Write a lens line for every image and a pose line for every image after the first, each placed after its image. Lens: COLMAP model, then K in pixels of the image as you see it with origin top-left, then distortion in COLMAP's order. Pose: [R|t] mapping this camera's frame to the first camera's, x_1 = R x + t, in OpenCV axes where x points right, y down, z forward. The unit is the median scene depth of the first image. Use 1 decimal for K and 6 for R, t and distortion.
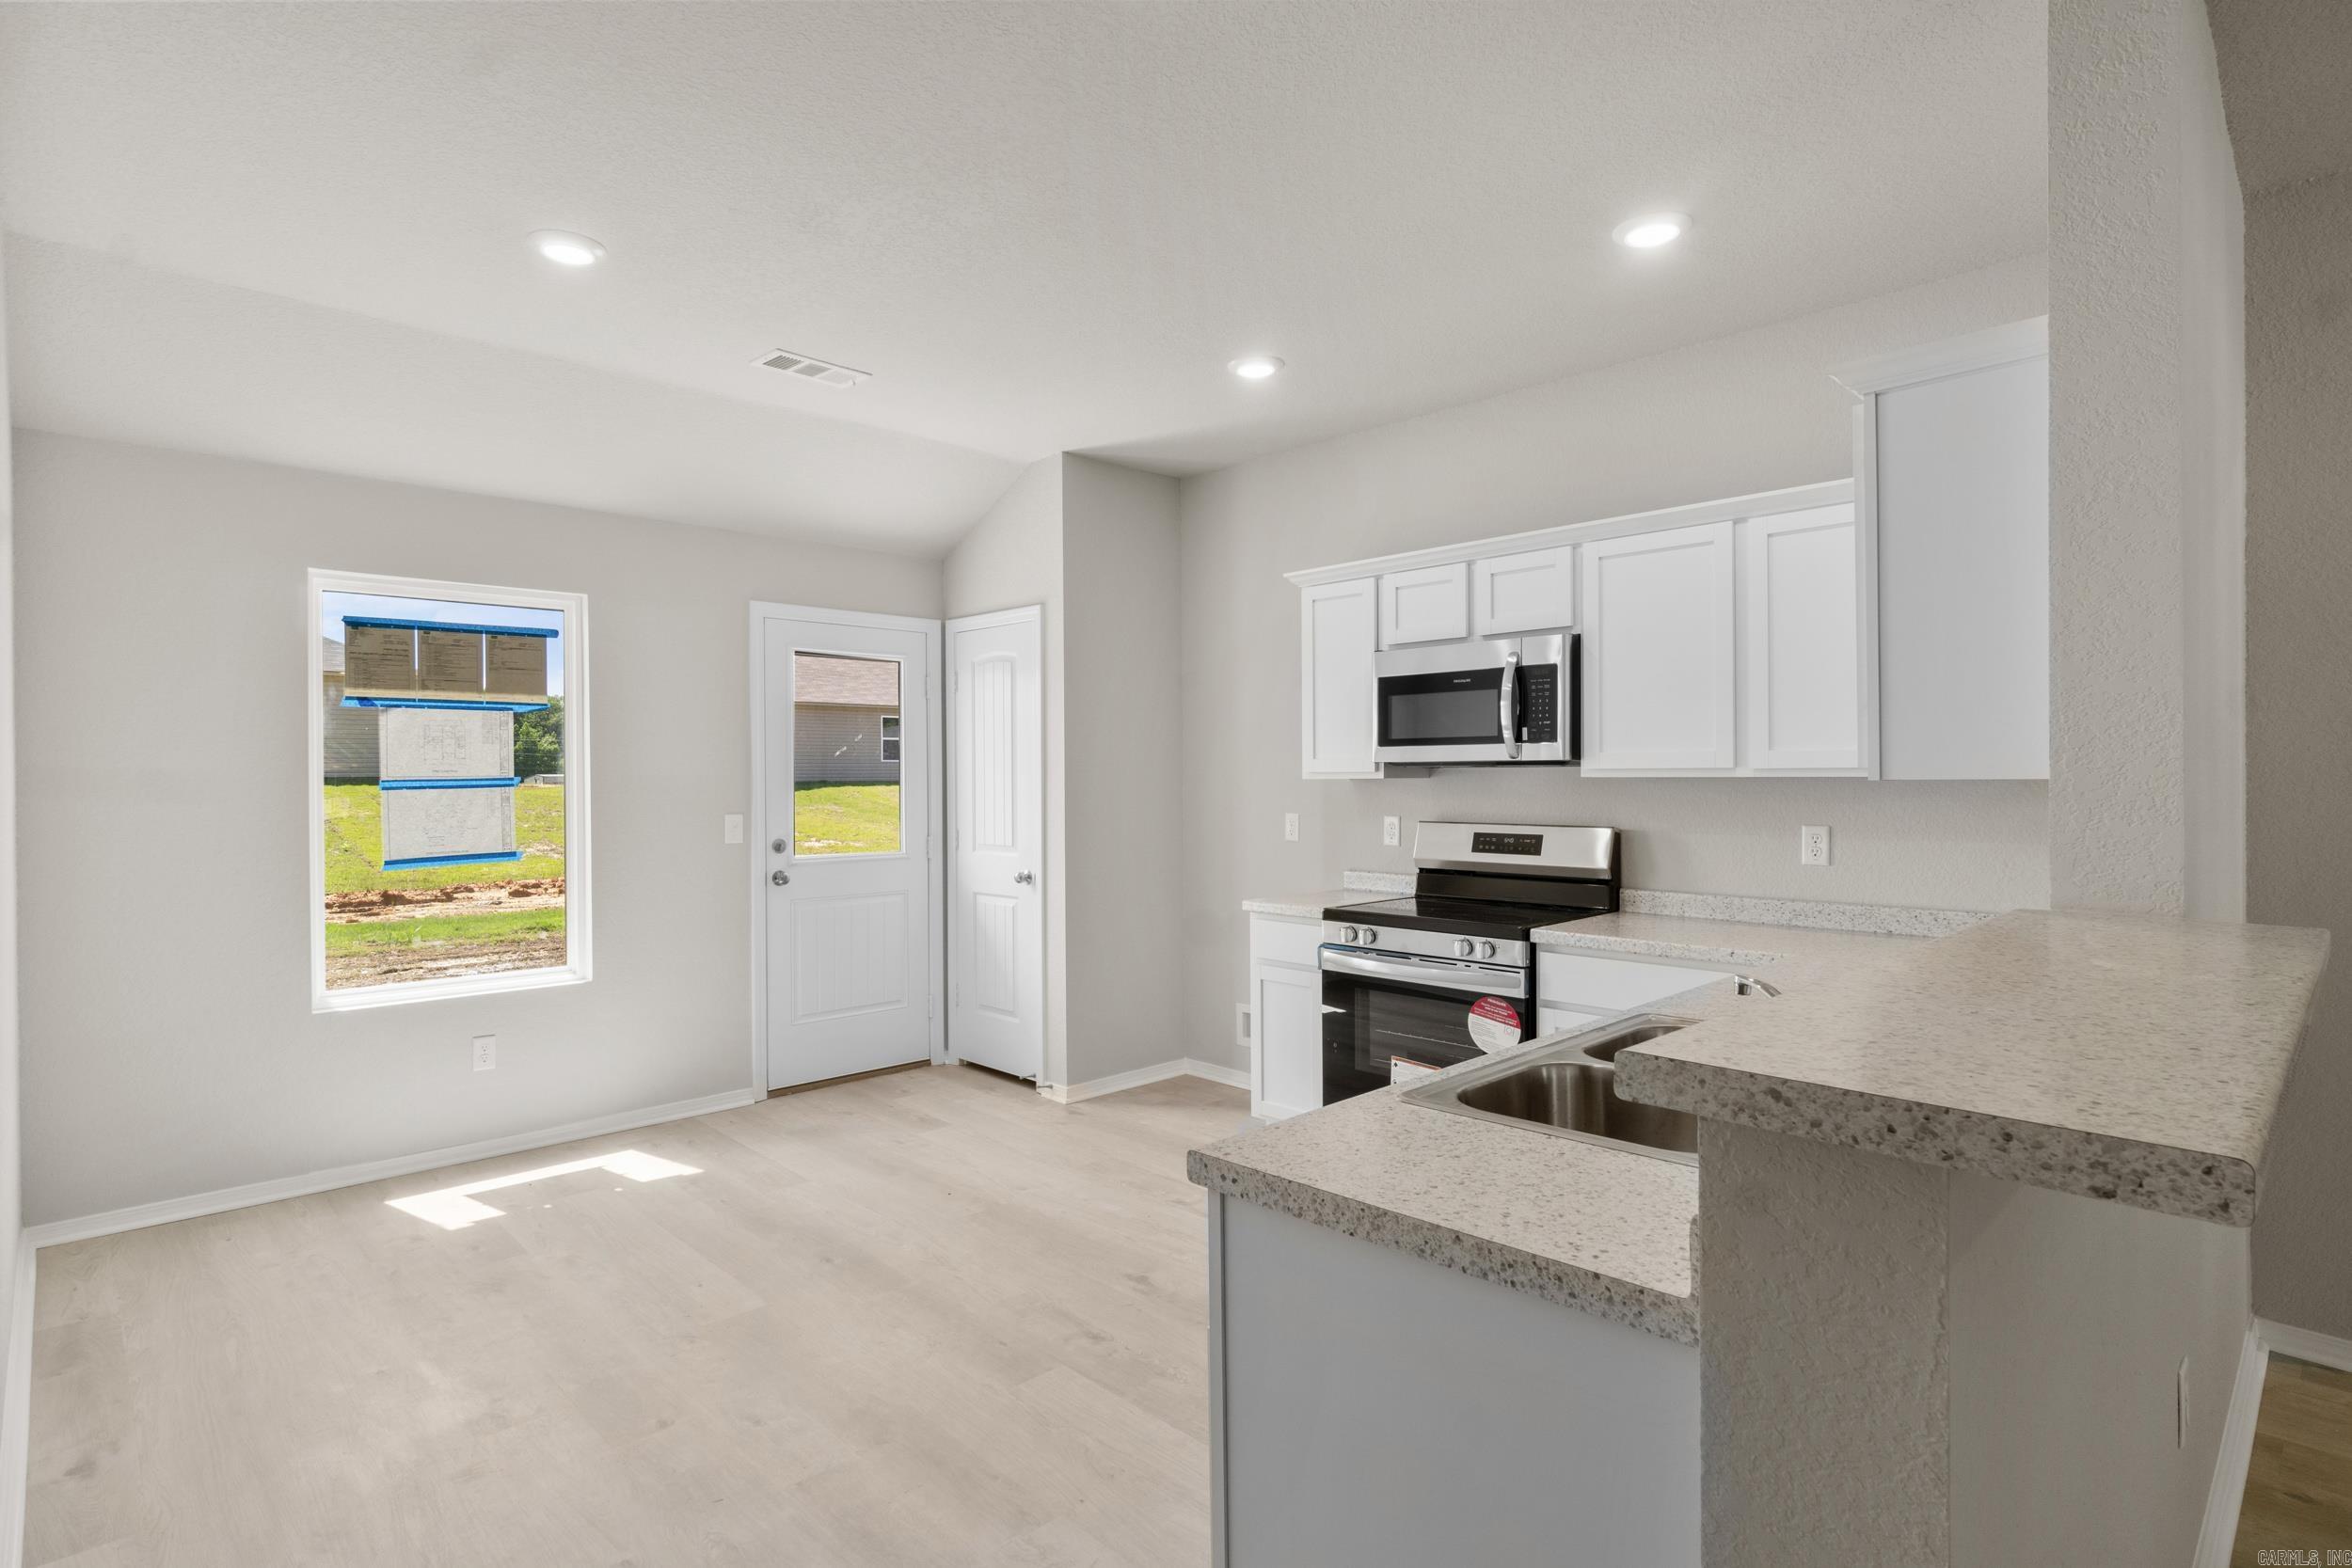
lens RADIAL K [[1194.3, 0, 1165.3], [0, 1194.3, 775.4], [0, 0, 1]] dist [-0.008488, 0.003941]
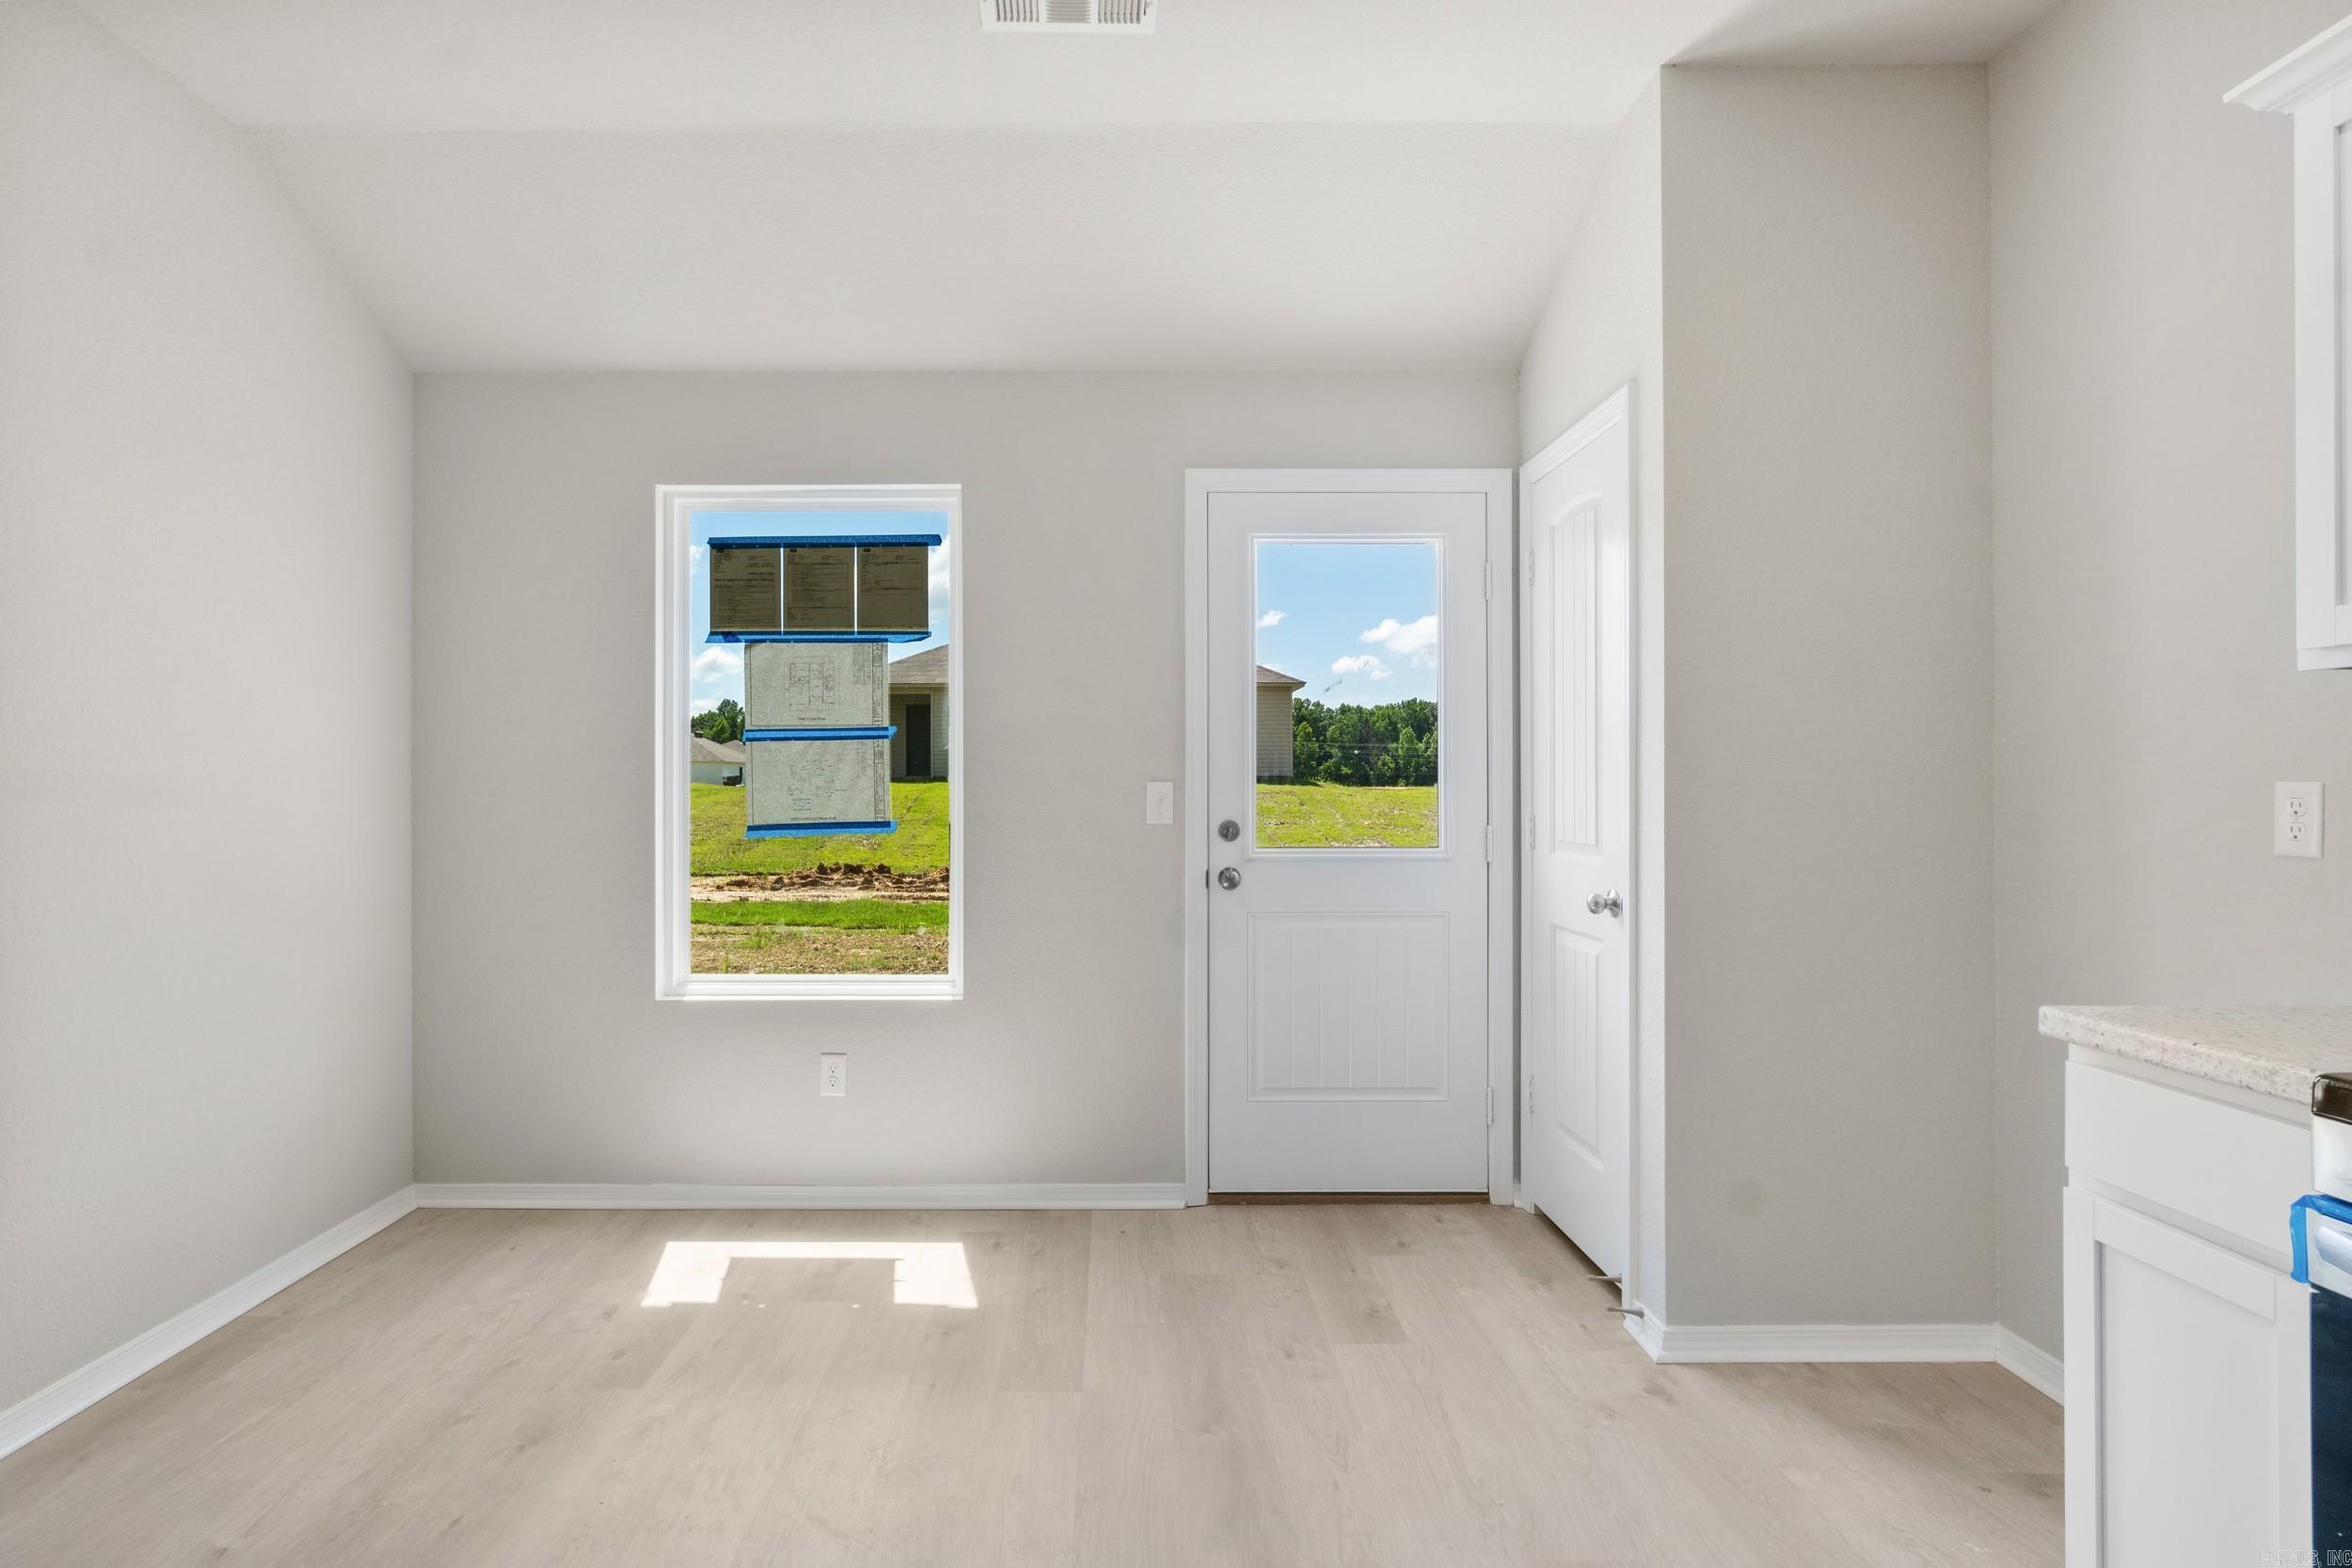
lens RADIAL K [[1194.3, 0, 1133.0], [0, 1194.3, 784.2], [0, 0, 1]] dist [-0.008488, 0.003941]
pose [[0.724772, 0.003518, -0.688980, 0.115946], [-0.005621, 0.999984, -0.000807, 0.040381], [0.688966, 0.004458, 0.724780, 0.559861]]
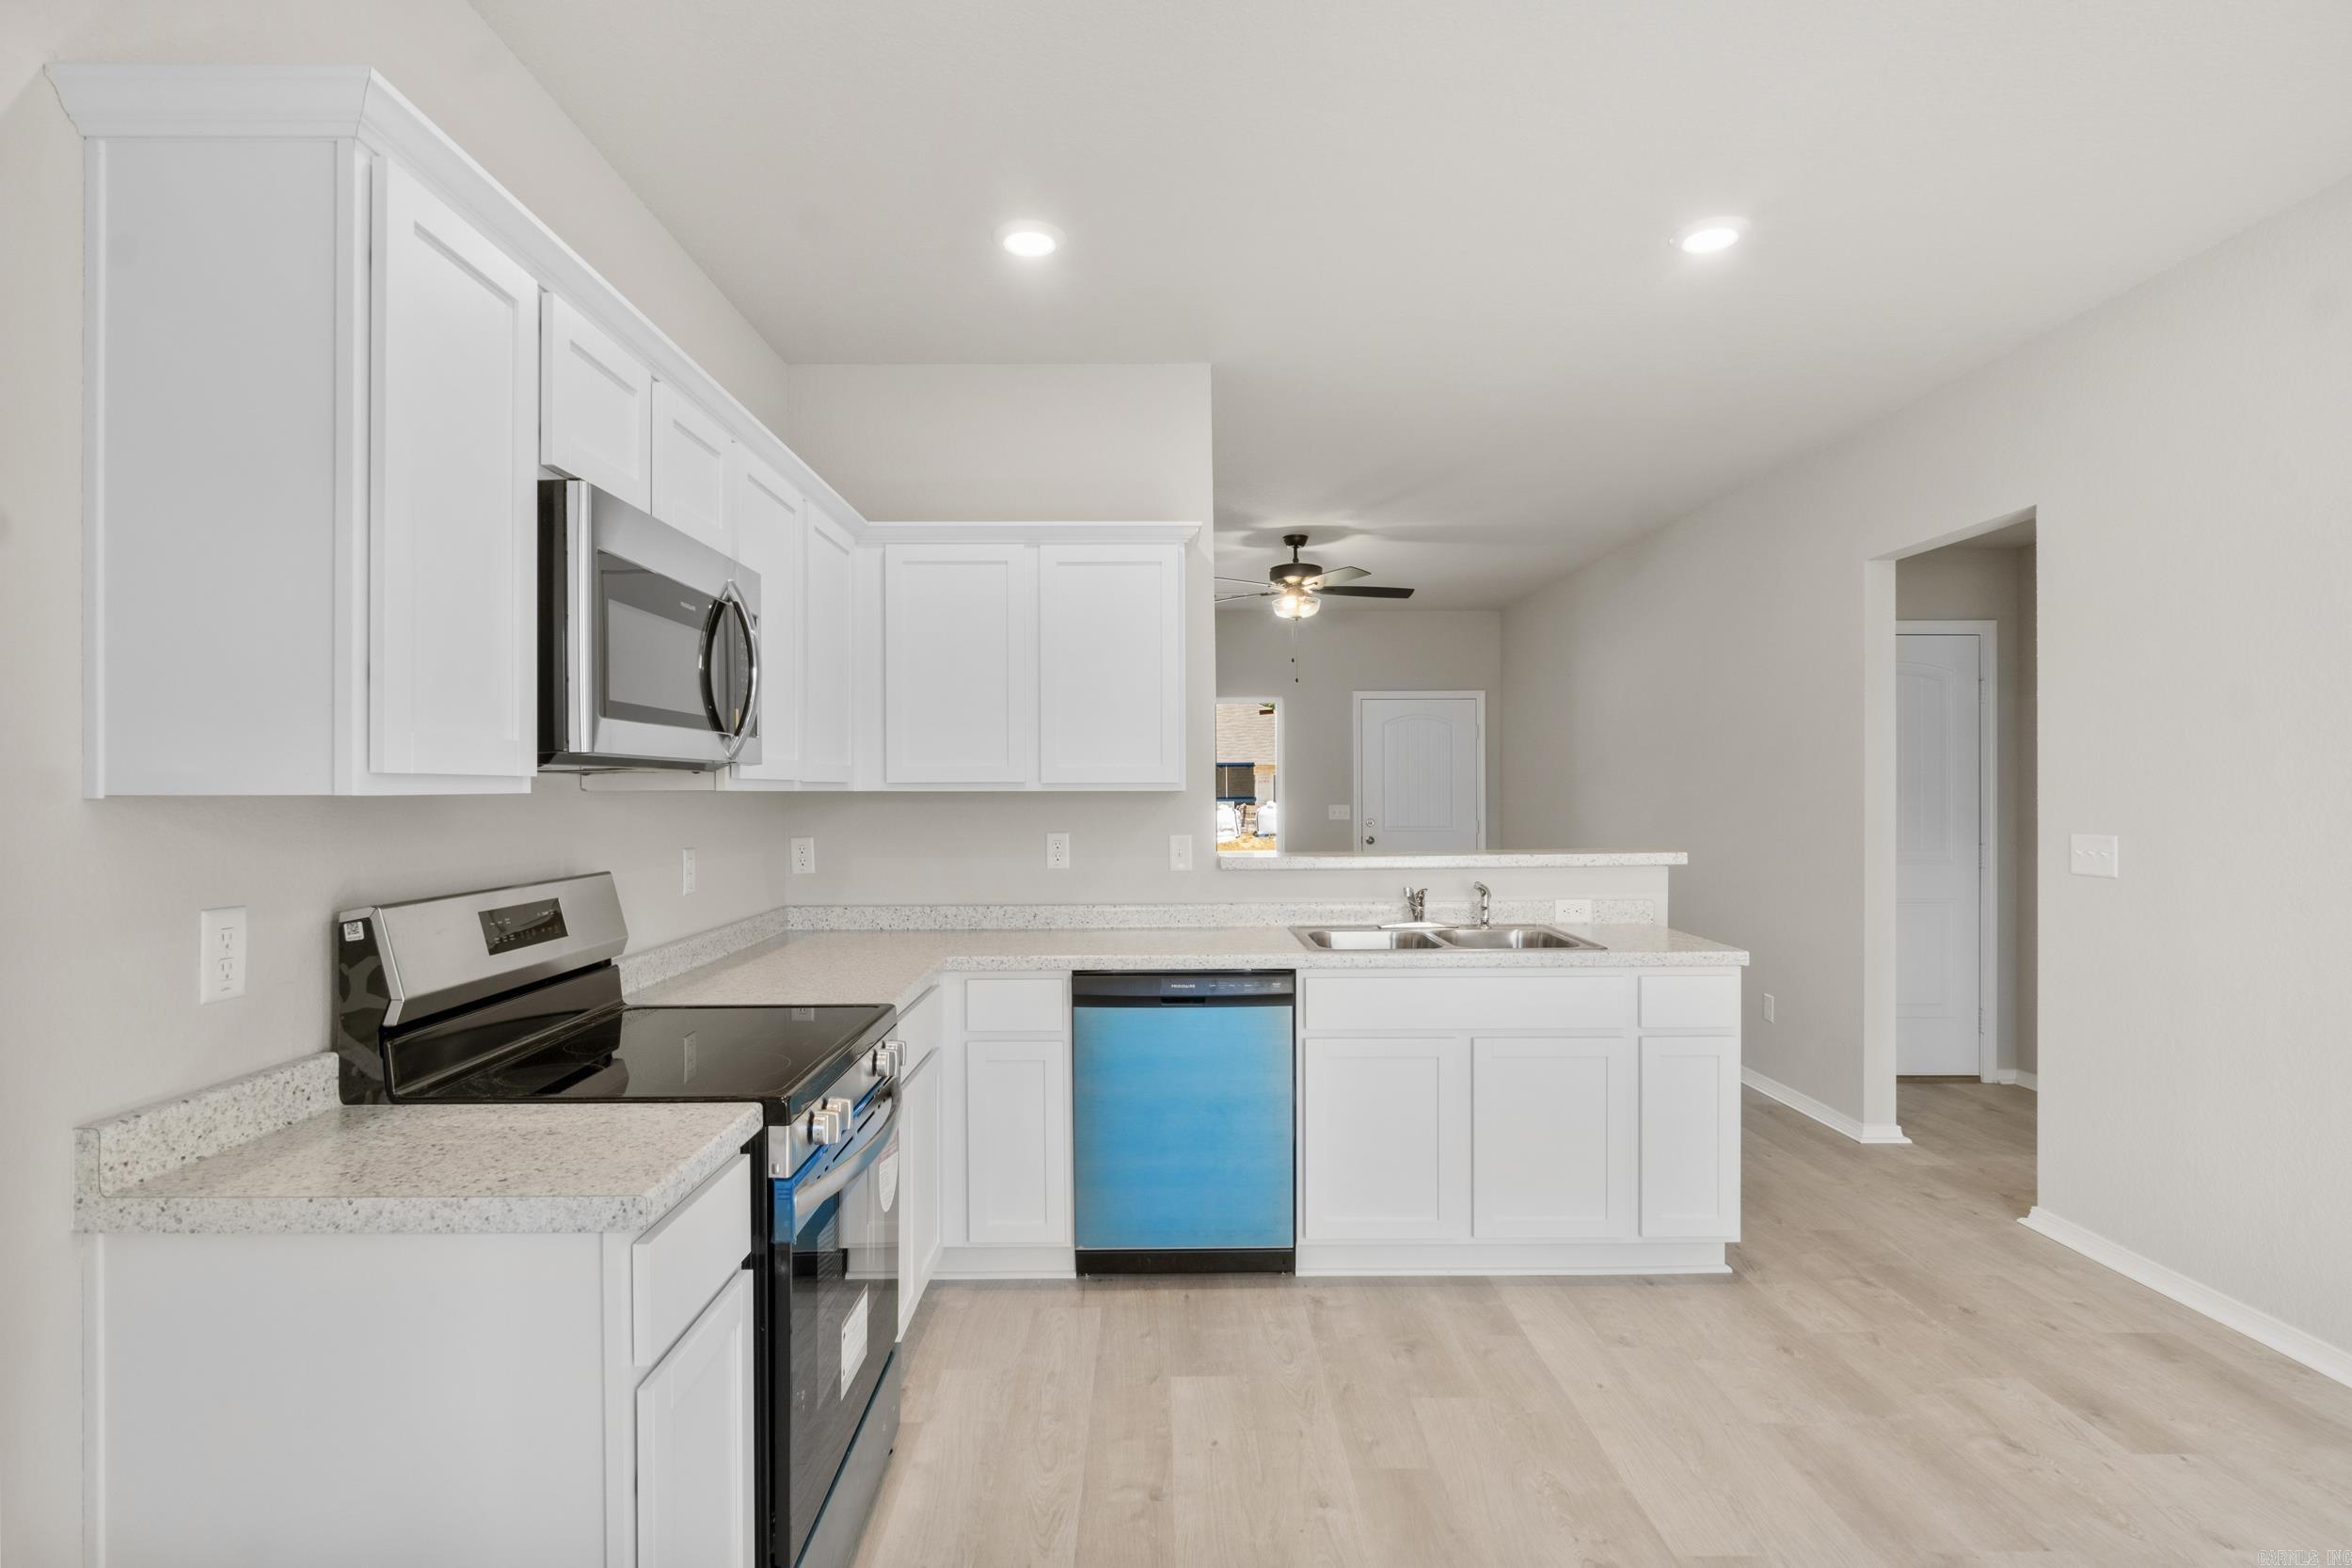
lens RADIAL K [[1194.3, 0, 1154.6], [0, 1194.3, 786.3], [0, 0, 1]] dist [-0.008488, 0.003941]
pose [[-0.721459, 0.012166, 0.692350, -0.246496], [0.010145, 0.999924, -0.007000, 0.005159], [-0.692383, 0.001974, -0.721528, 1.159411]]
